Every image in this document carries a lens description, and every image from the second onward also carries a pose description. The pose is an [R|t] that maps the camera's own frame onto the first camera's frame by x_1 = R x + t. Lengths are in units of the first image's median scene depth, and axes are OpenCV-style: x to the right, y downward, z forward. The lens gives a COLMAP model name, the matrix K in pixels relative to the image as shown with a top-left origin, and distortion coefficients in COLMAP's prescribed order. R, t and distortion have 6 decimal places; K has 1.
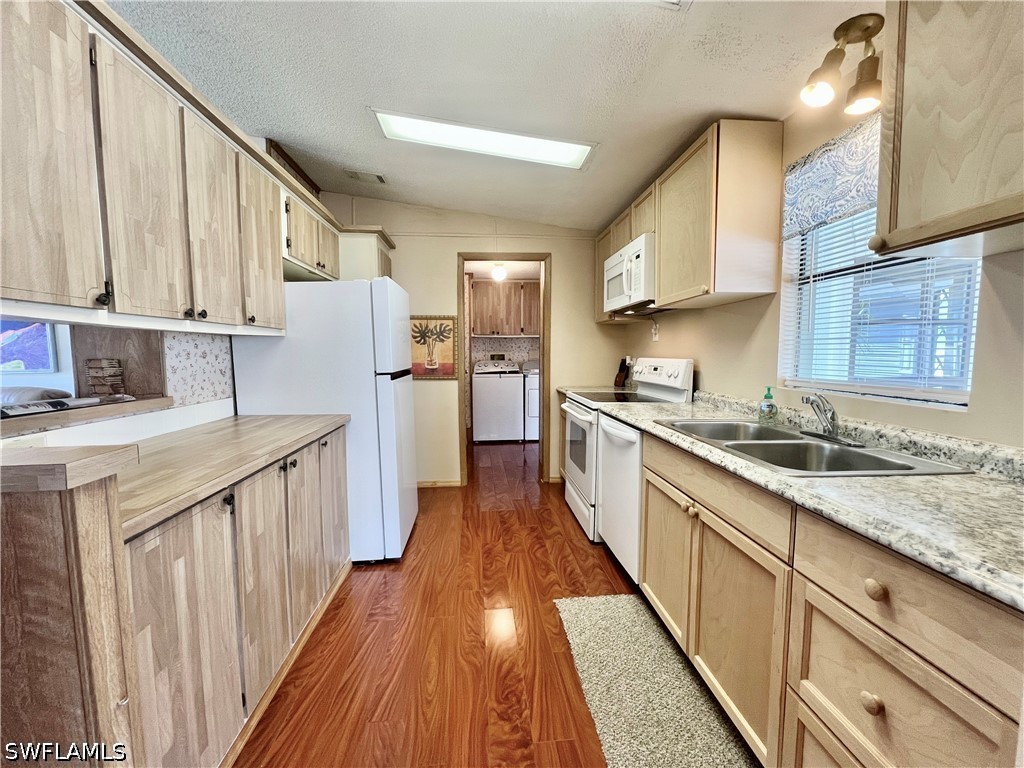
lens RADIAL K [[408.8, 0, 509.9], [0, 408.8, 381.3], [0, 0, 1]] dist [-0.001540, 0.000256]
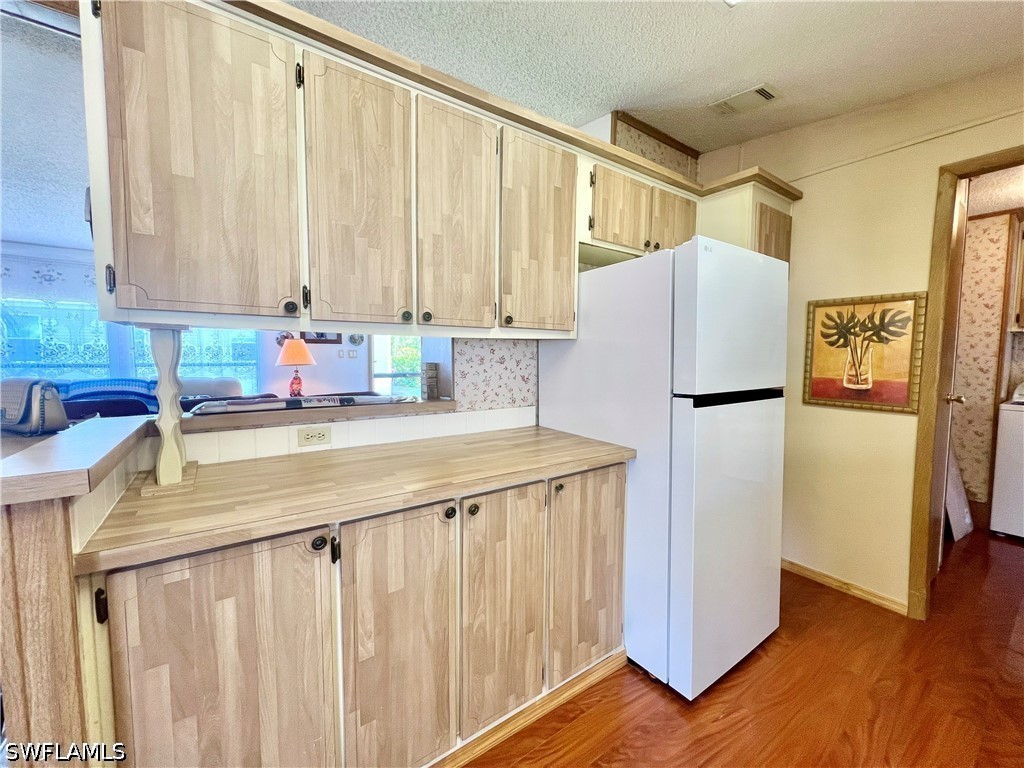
lens RADIAL K [[408.8, 0, 509.9], [0, 408.8, 381.3], [0, 0, 1]] dist [-0.001540, 0.000256]
pose [[0.504720, 0.063492, -0.860945, 0.097964], [-0.071410, 0.996945, 0.031658, -0.044613], [0.860325, 0.045502, 0.507711, 0.498020]]
